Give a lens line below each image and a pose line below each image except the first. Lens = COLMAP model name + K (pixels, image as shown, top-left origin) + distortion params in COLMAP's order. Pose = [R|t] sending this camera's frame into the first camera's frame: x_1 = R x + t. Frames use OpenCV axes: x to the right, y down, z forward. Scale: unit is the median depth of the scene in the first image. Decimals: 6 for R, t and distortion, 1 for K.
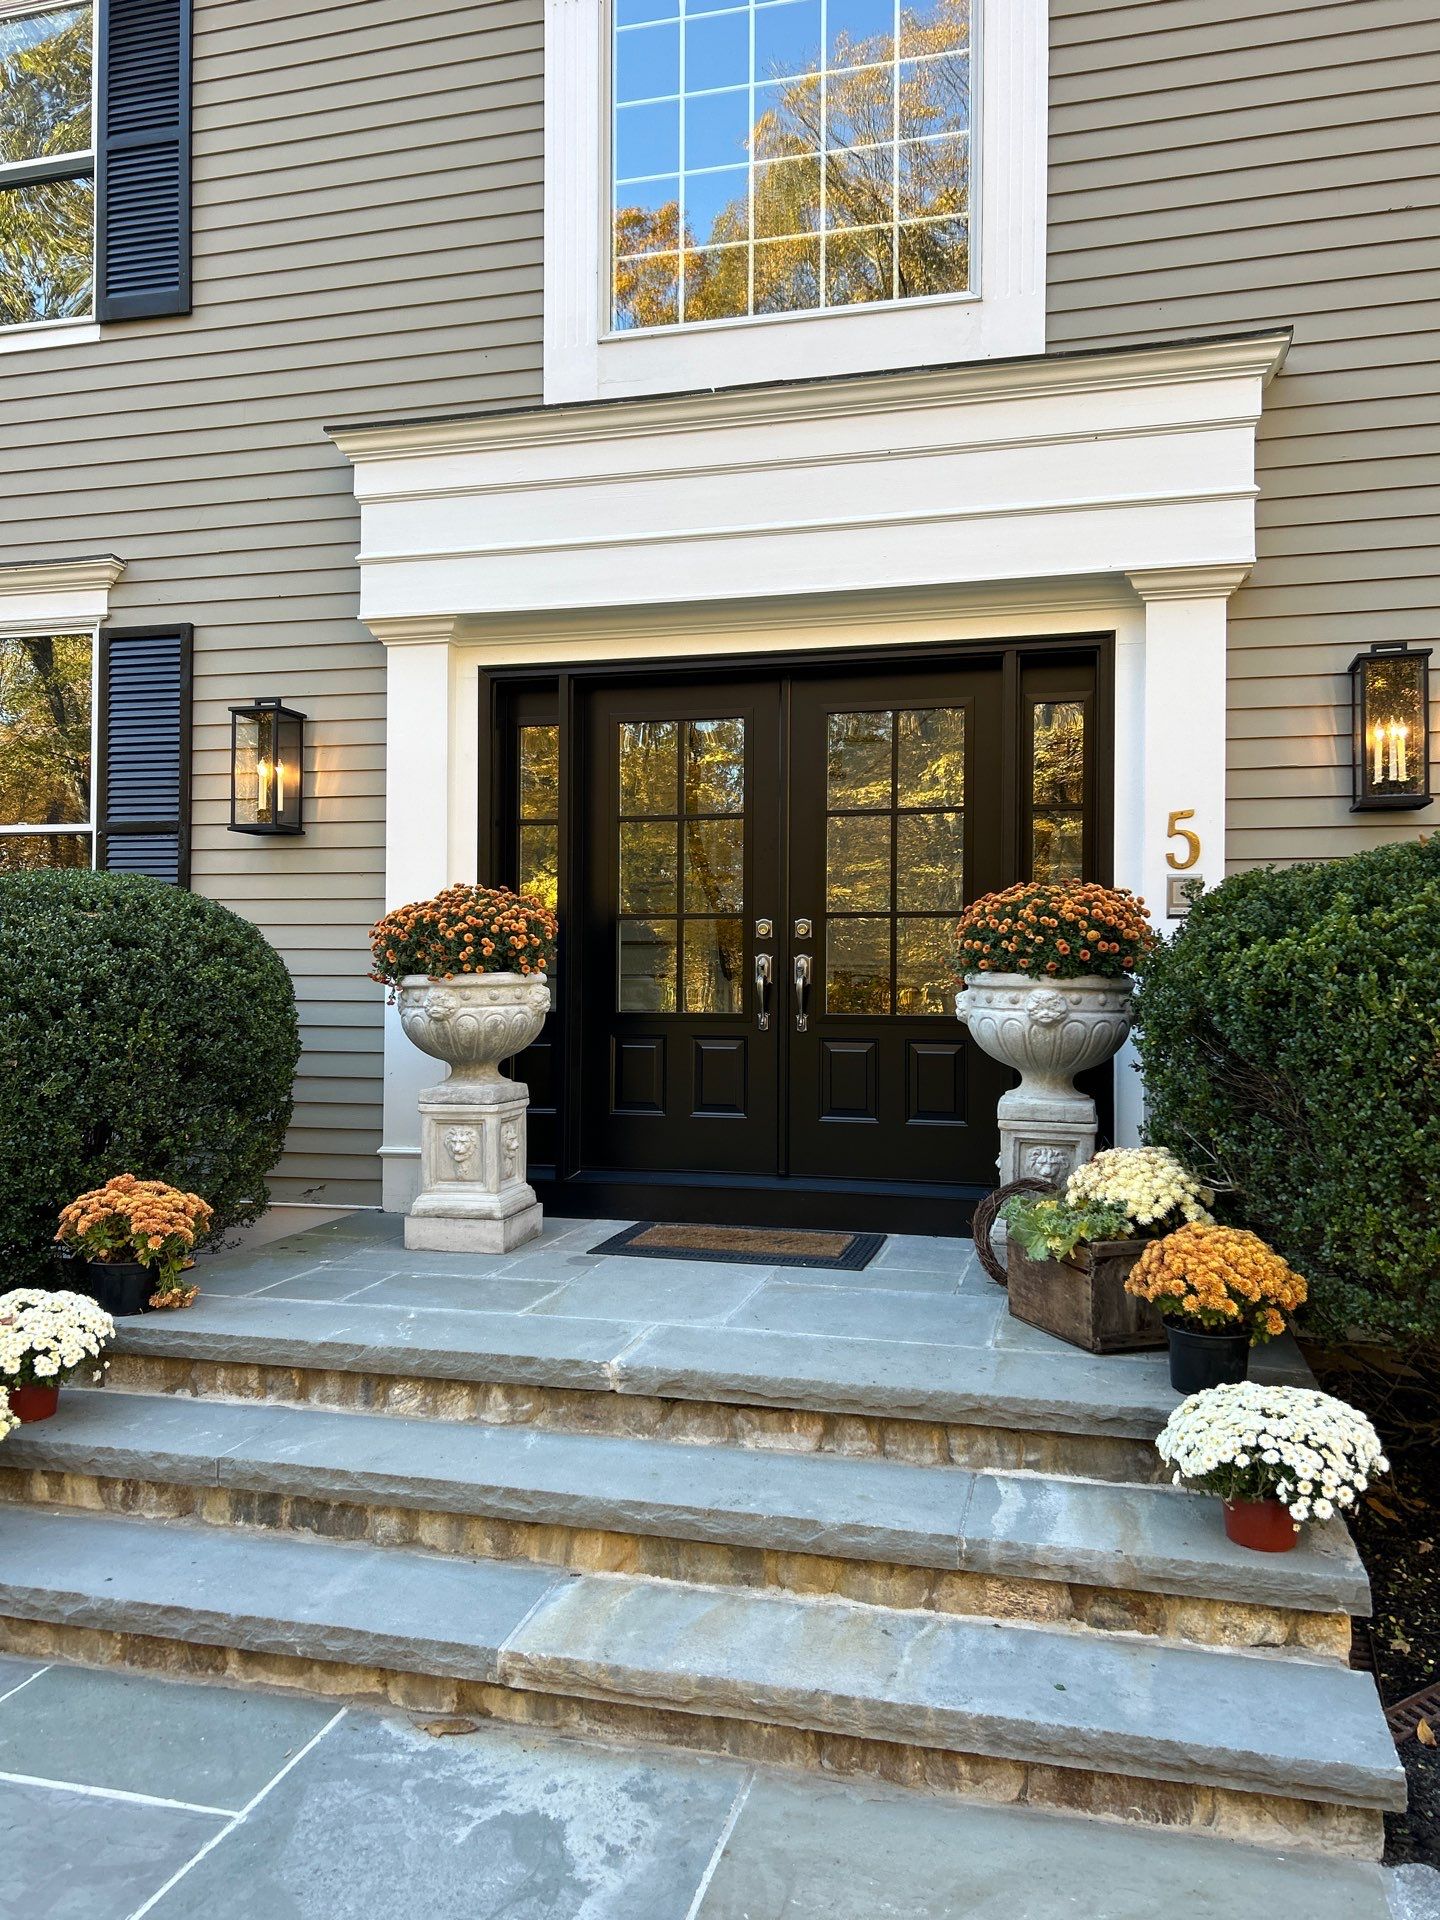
lens RADIAL K [[1427.5, 0, 720.6], [0, 1427.5, 933.8], [0, 0, 1]] dist [0.078195, -0.099076]
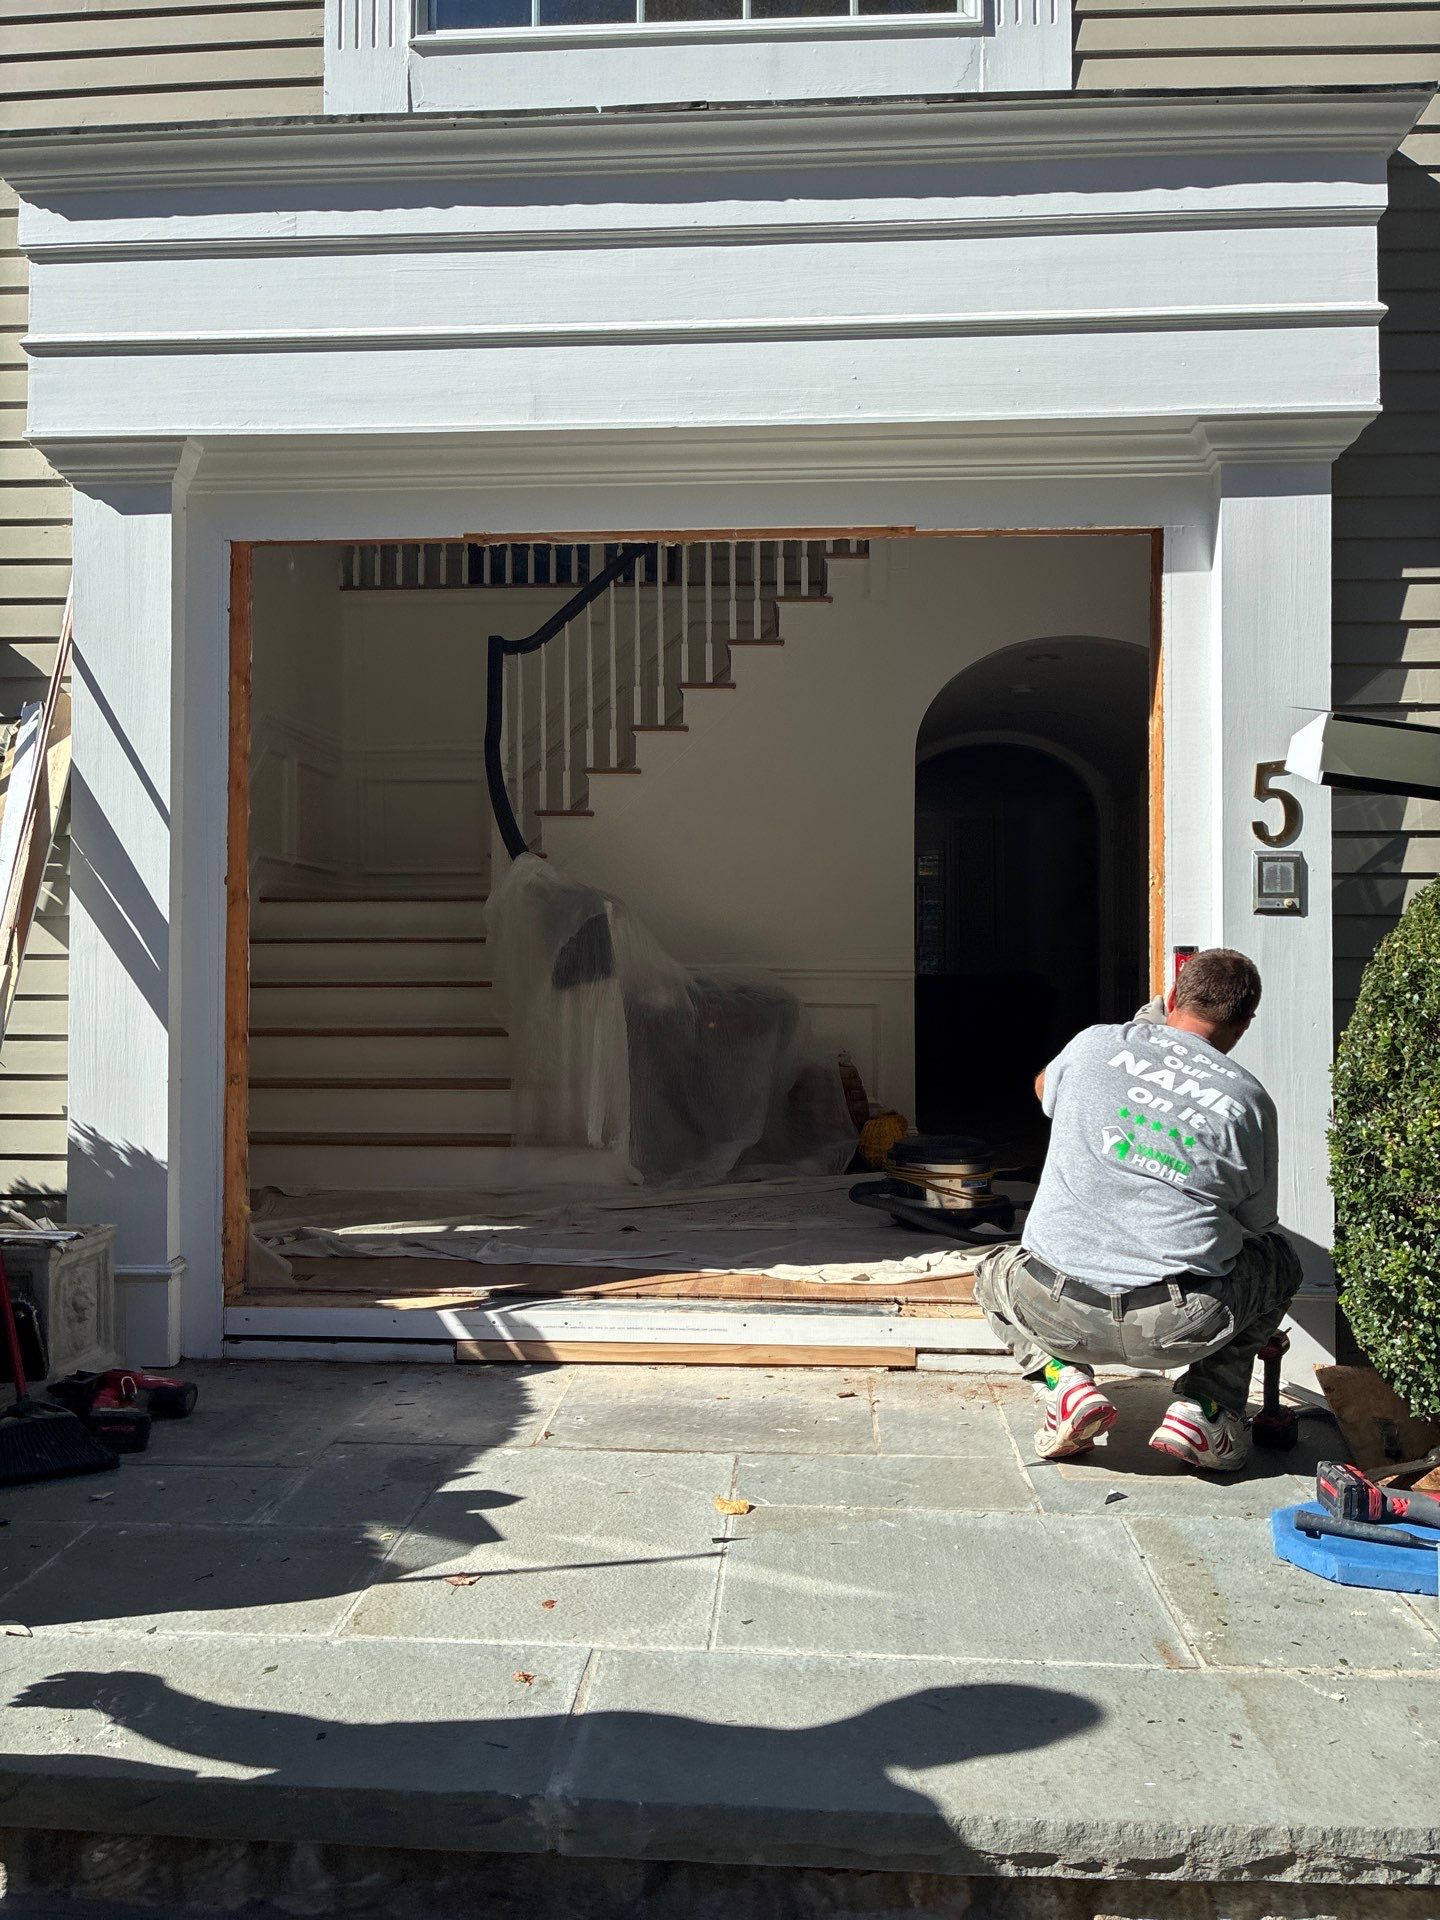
lens RADIAL K [[1427.5, 0, 720.6], [0, 1427.5, 933.8], [0, 0, 1]] dist [0.078195, -0.099076]
pose [[0.981670, 0.001379, 0.190584, -0.082434], [-0.002637, 0.999976, 0.006347, -0.004633], [-0.190571, -0.006734, 0.981650, 0.357088]]
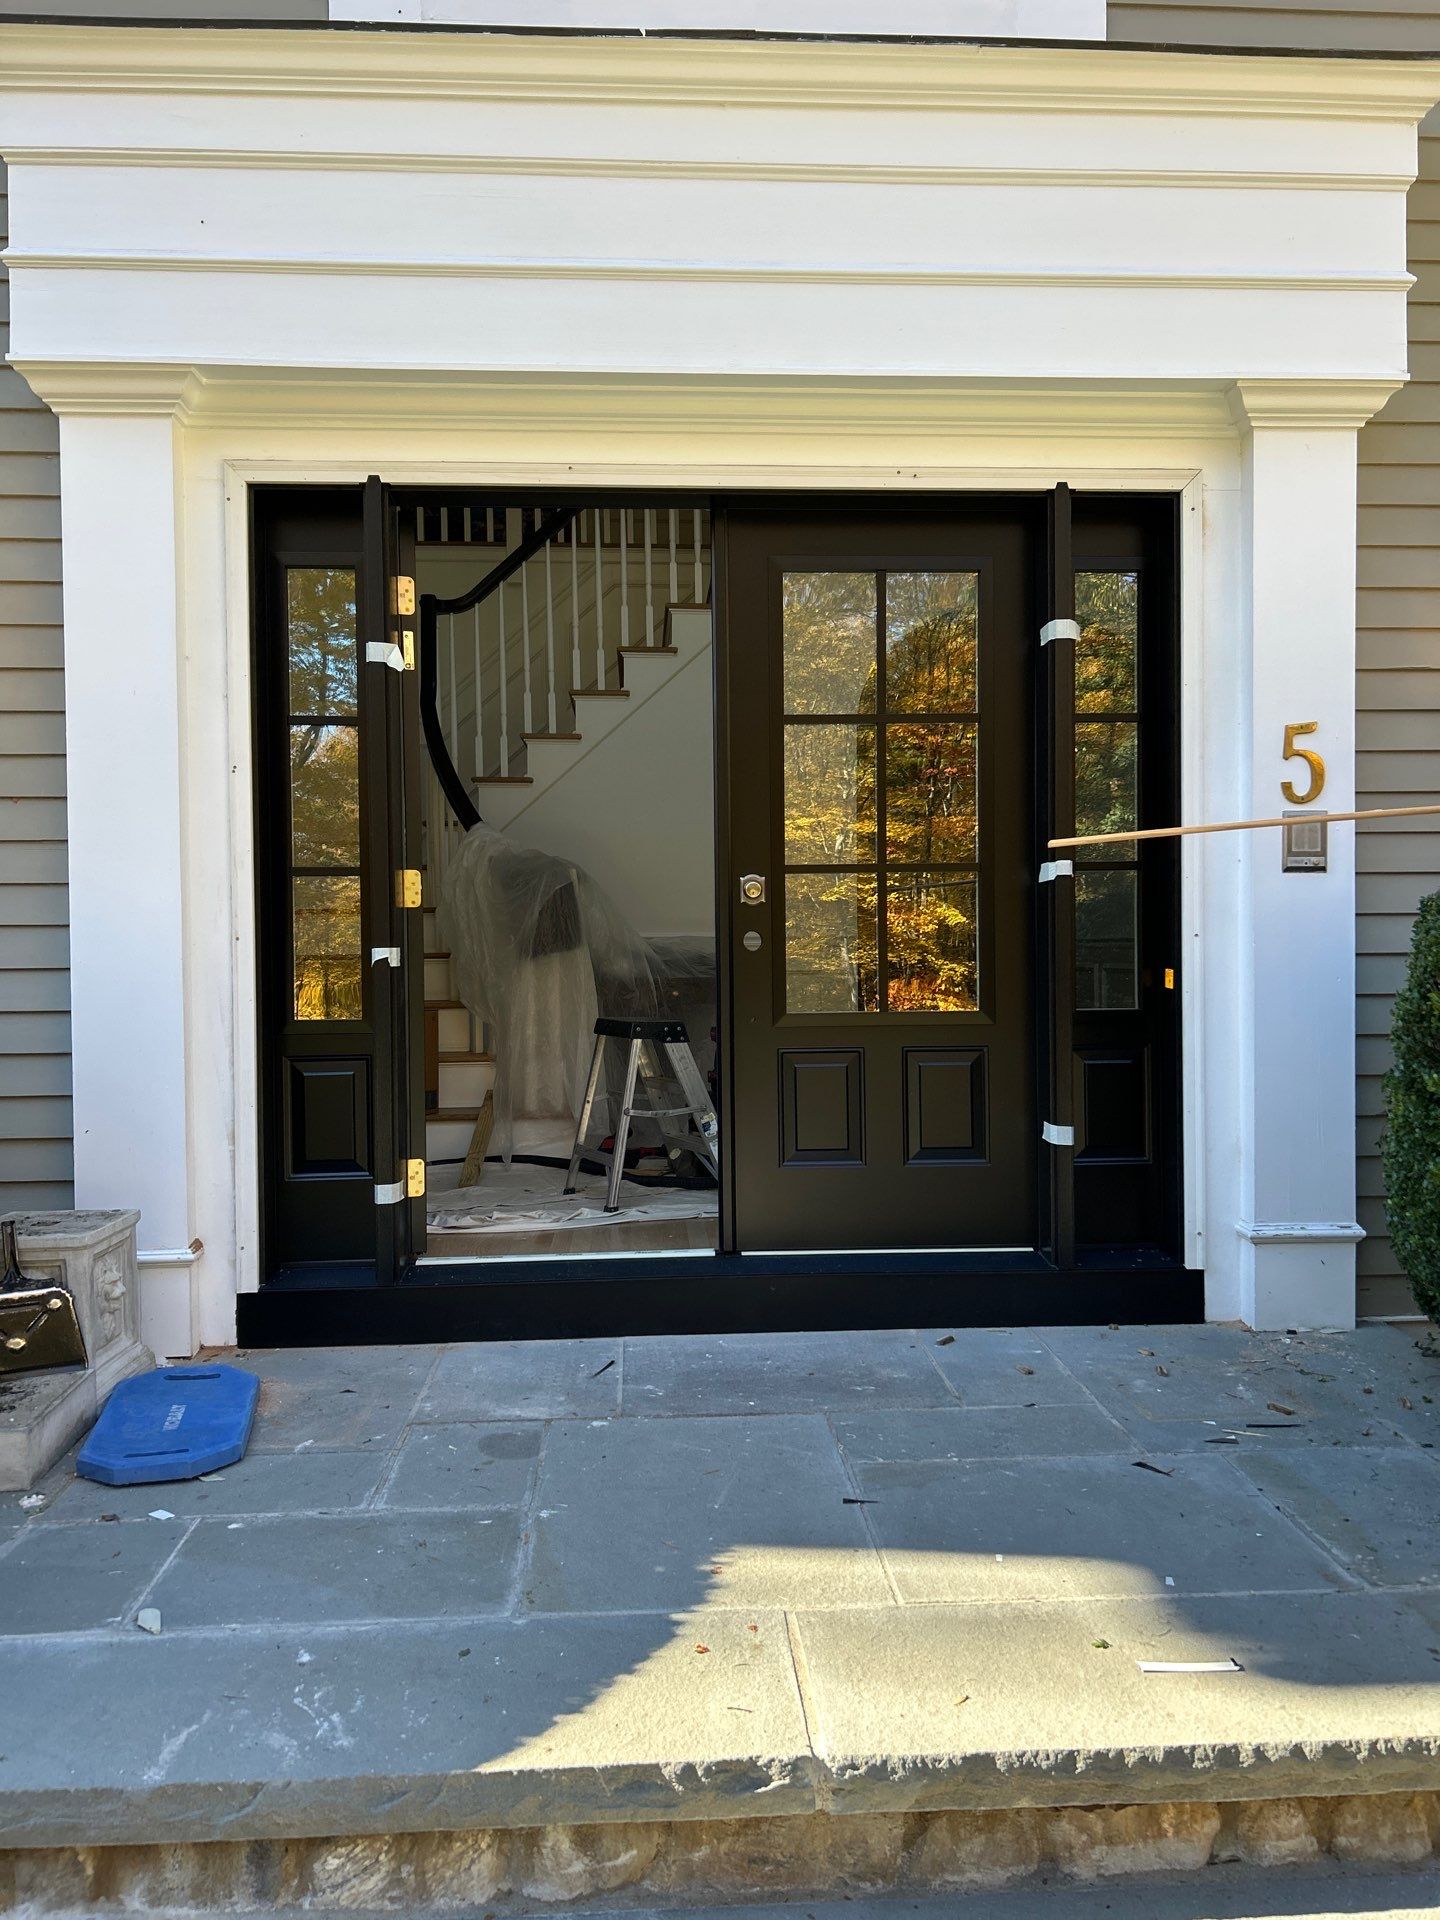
lens RADIAL K [[1430.1, 0, 720.0], [0, 1430.1, 960.0], [0, 0, 1]] dist [0.059177, -0.055909]
pose [[0.951747, -0.019511, 0.306264, -0.185344], [0.007044, 0.999103, 0.041759, 0.001423], [-0.306804, -0.037587, 0.951030, 0.393812]]
